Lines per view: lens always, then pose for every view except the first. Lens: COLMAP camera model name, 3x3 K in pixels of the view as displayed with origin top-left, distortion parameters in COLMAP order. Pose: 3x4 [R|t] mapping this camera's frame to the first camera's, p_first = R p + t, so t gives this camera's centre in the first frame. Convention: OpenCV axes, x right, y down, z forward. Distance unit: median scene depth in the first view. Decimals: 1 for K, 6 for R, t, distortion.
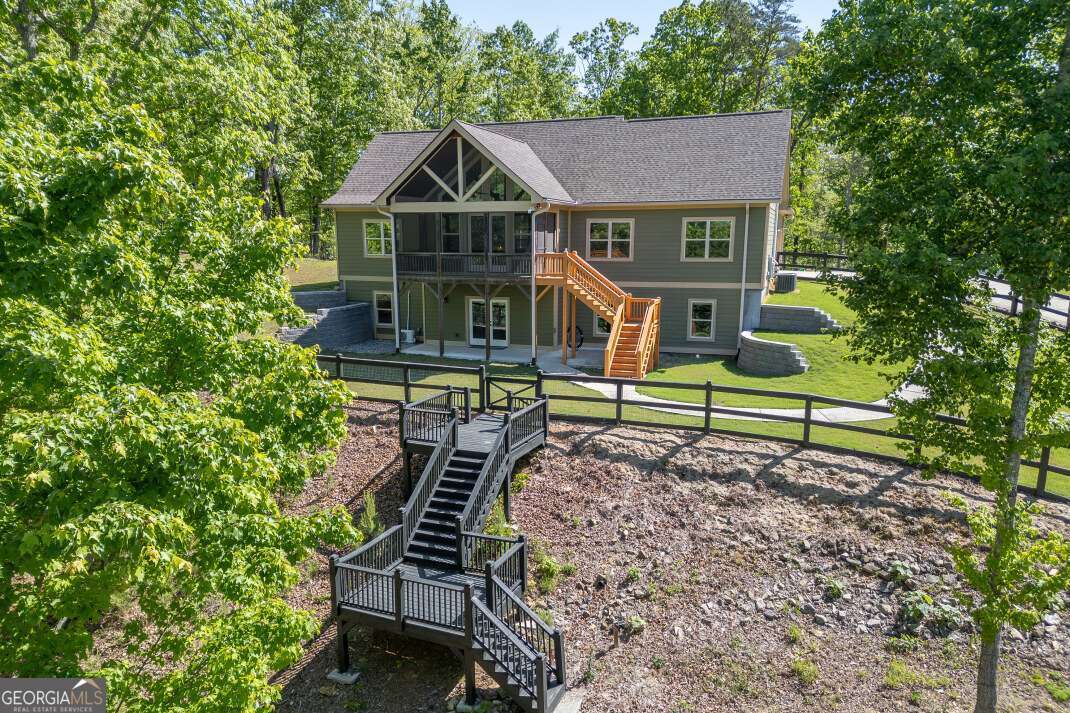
lens RADIAL K [[748.4, 0, 534.1], [0, 748.4, 387.7], [0, 0, 1]] dist [0.067775, -0.036894]
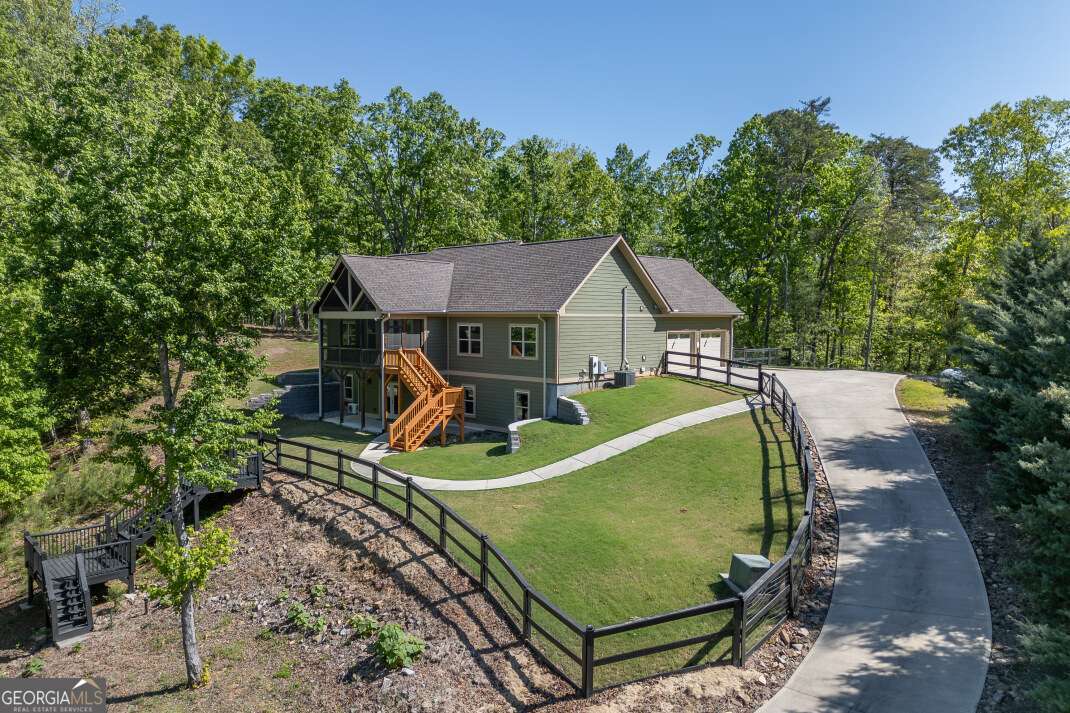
lens RADIAL K [[748.4, 0, 540.9], [0, 748.4, 357.3], [0, 0, 1]] dist [0.067775, -0.036894]
pose [[0.914245, 0.025060, -0.404386, 0.745584], [-0.082373, 0.988737, -0.124956, -0.022942], [0.396700, 0.147551, 0.906012, -0.079412]]
